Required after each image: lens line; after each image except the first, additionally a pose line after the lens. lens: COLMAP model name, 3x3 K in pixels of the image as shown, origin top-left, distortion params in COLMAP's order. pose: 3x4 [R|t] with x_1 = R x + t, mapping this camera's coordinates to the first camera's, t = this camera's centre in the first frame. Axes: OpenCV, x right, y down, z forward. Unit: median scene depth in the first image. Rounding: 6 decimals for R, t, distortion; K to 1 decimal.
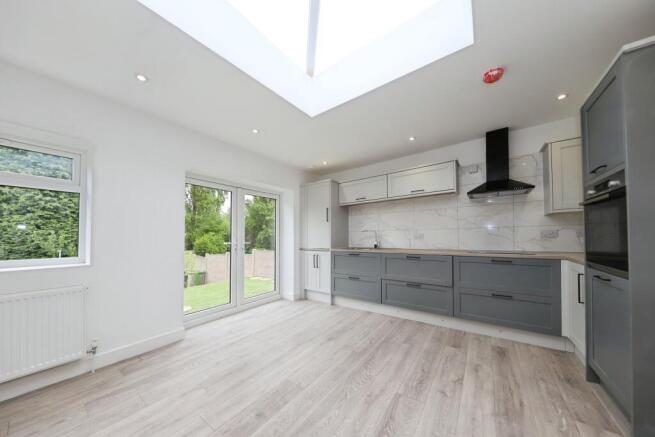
lens RADIAL K [[216.0, 0, 330.1], [0, 216.0, 226.8], [0, 0, 1]] dist [-0.000640, -0.000314]
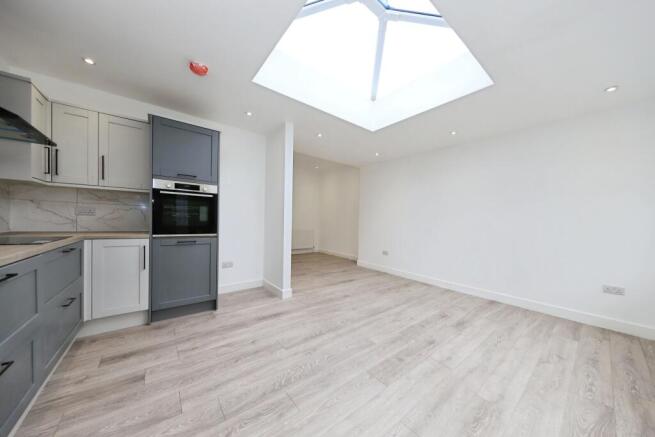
lens RADIAL K [[217.9, 0, 324.8], [0, 217.9, 225.4], [0, 0, 1]] dist [-0.007633, -0.000152]
pose [[-0.959196, -0.018045, 0.282165, -0.124811], [-0.026530, 0.999303, -0.026277, 0.064970], [-0.281494, -0.032690, -0.959006, 1.208848]]
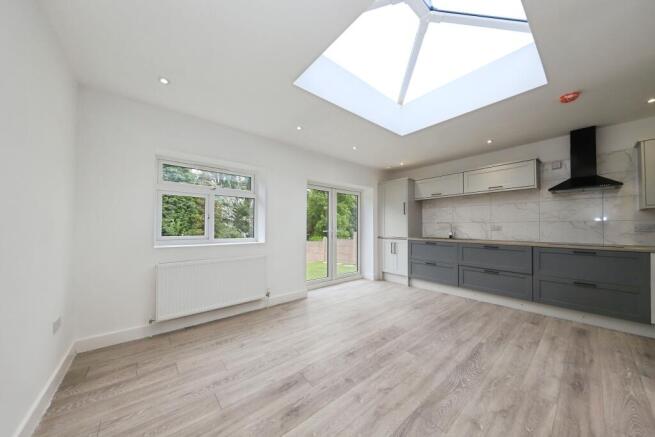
lens RADIAL K [[217.9, 0, 325.4], [0, 217.9, 215.6], [0, 0, 1]] dist [-0.007633, -0.000152]
pose [[0.965461, 0.001812, -0.260543, -0.165770], [-0.002261, 0.999996, -0.001421, -0.020892], [0.260539, 0.001961, 0.965461, -0.343458]]
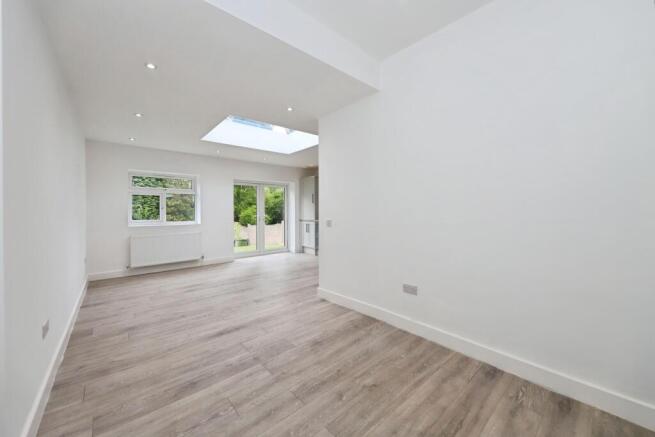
lens RADIAL K [[252.0, 0, 316.6], [0, 252.0, 199.6], [0, 0, 1]] dist [0.025509, -0.000142]
pose [[0.964164, -0.006123, -0.265235, 0.691348], [0.008067, 0.999948, 0.006238, -0.080744], [0.265183, -0.008154, 0.964164, -1.059659]]
